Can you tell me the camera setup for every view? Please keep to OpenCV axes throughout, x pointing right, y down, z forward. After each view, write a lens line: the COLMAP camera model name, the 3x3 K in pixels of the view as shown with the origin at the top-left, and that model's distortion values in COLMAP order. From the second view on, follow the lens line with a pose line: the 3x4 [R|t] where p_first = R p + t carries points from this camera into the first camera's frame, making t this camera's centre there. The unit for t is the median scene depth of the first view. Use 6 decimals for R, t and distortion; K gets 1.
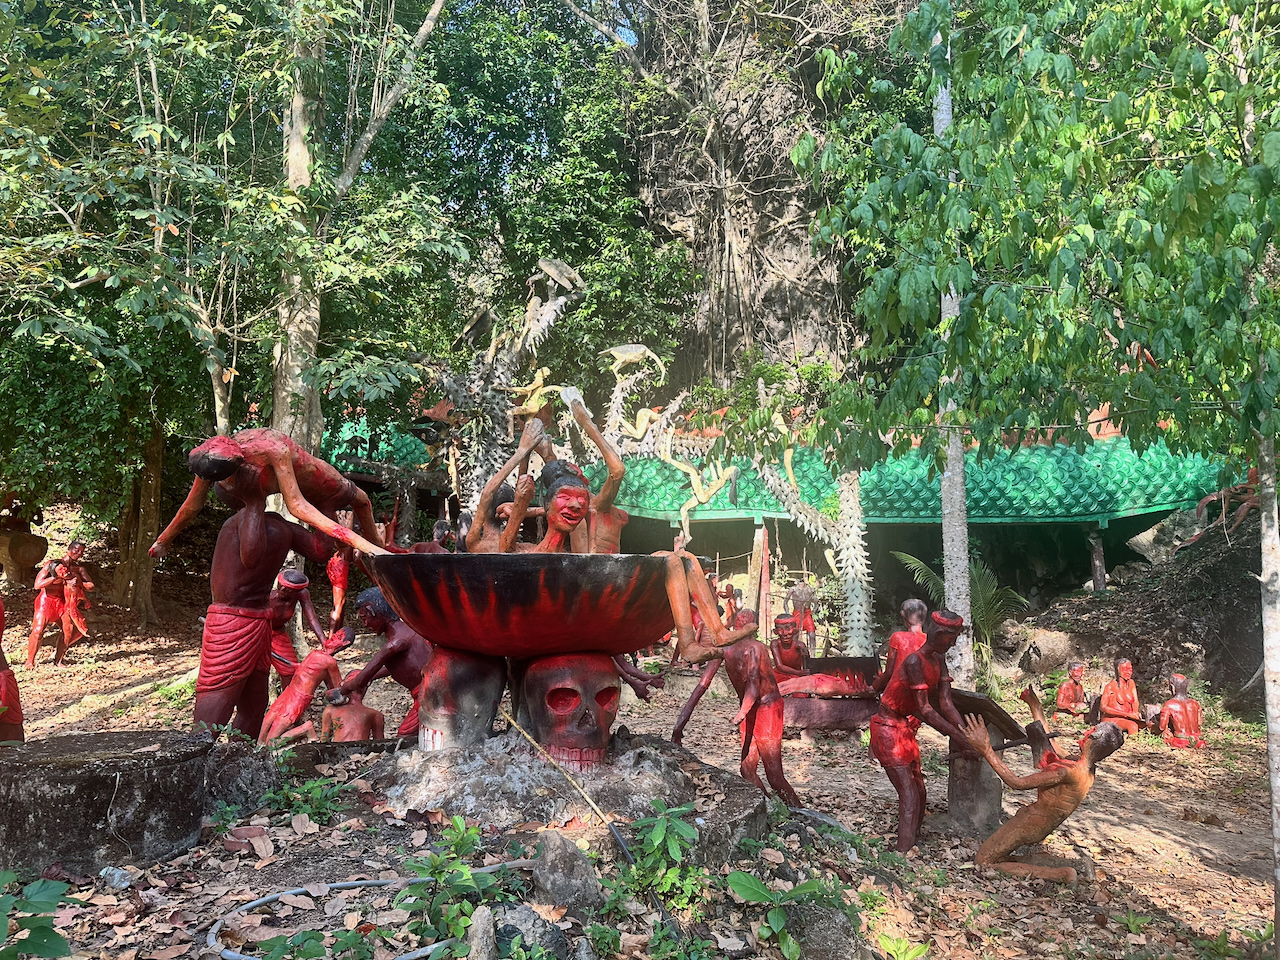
lens RADIAL K [[898.7, 0, 632.7], [0, 898.7, 481.1], [0, 0, 1]] dist [-0.018985, -0.031849]
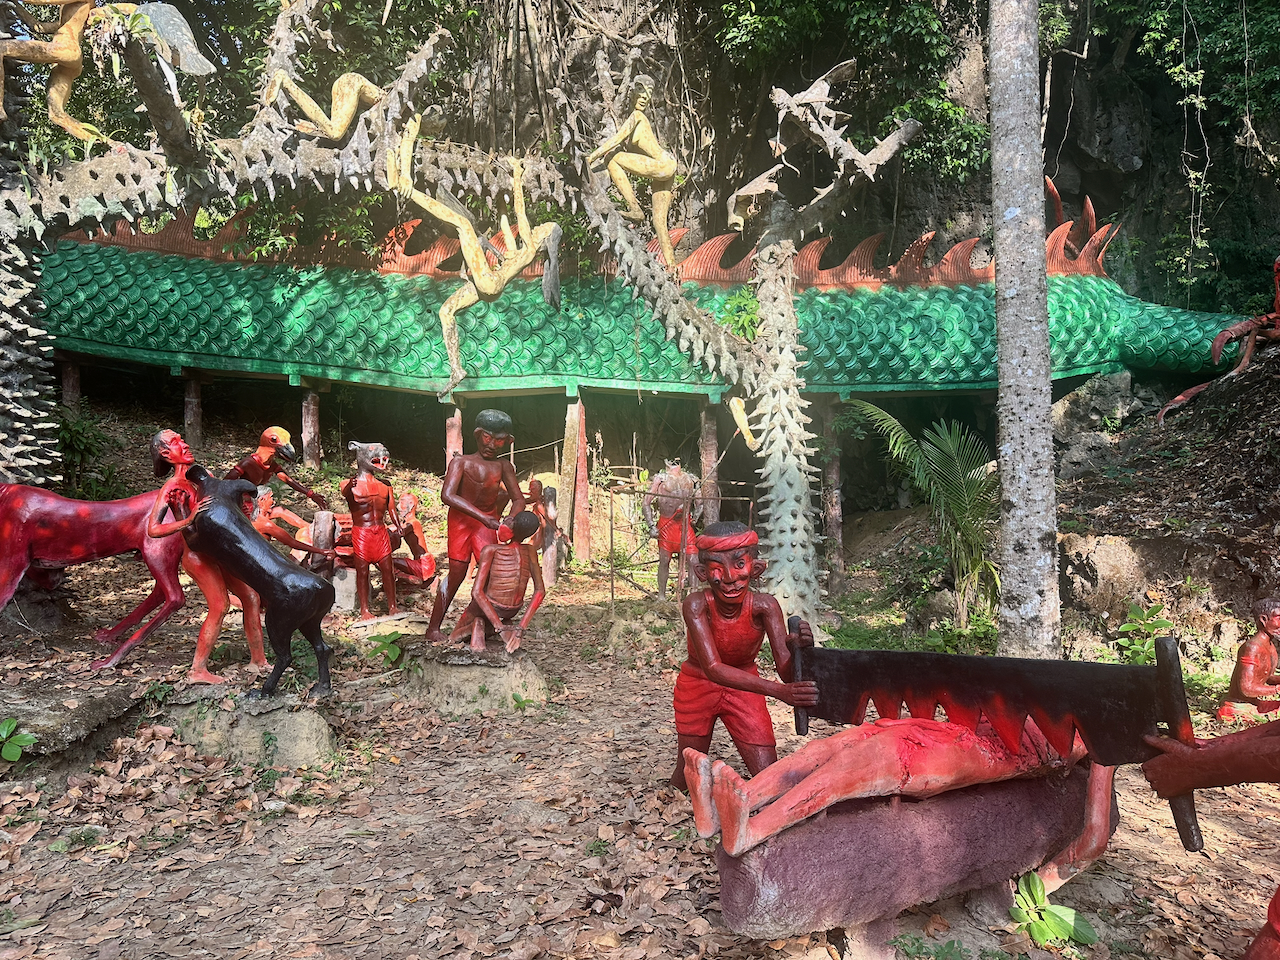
lens RADIAL K [[898.7, 0, 629.8], [0, 898.7, 488.8], [0, 0, 1]] dist [-0.018985, -0.031849]
pose [[0.972809, -0.036333, 0.228743, 0.024528], [0.012593, 0.994455, 0.104402, 0.046935], [-0.231268, -0.098683, 0.967872, 0.323255]]
